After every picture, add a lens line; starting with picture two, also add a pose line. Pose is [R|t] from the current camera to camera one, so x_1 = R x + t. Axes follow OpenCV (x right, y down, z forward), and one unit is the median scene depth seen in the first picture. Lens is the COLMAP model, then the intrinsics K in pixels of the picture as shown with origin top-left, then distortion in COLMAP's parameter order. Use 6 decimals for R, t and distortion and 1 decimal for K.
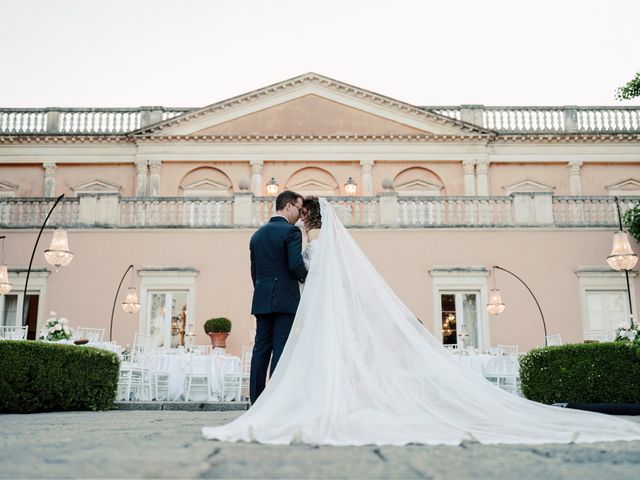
lens RADIAL K [[785.5, 0, 319.4], [0, 785.5, 239.6], [0, 0, 1]] dist [0.021749, 0.000000]
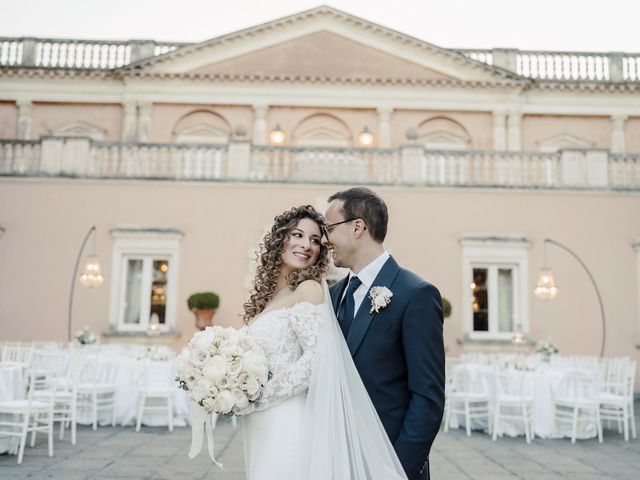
lens RADIAL K [[785.5, 0, 321.2], [0, 785.5, 240.1], [0, 0, 1]] dist [0.021749, 0.000000]
pose [[0.999603, 0.027227, -0.007250, -0.001121], [-0.026726, 0.997721, 0.061962, -0.005208], [0.008920, -0.061744, 0.998052, 0.112626]]
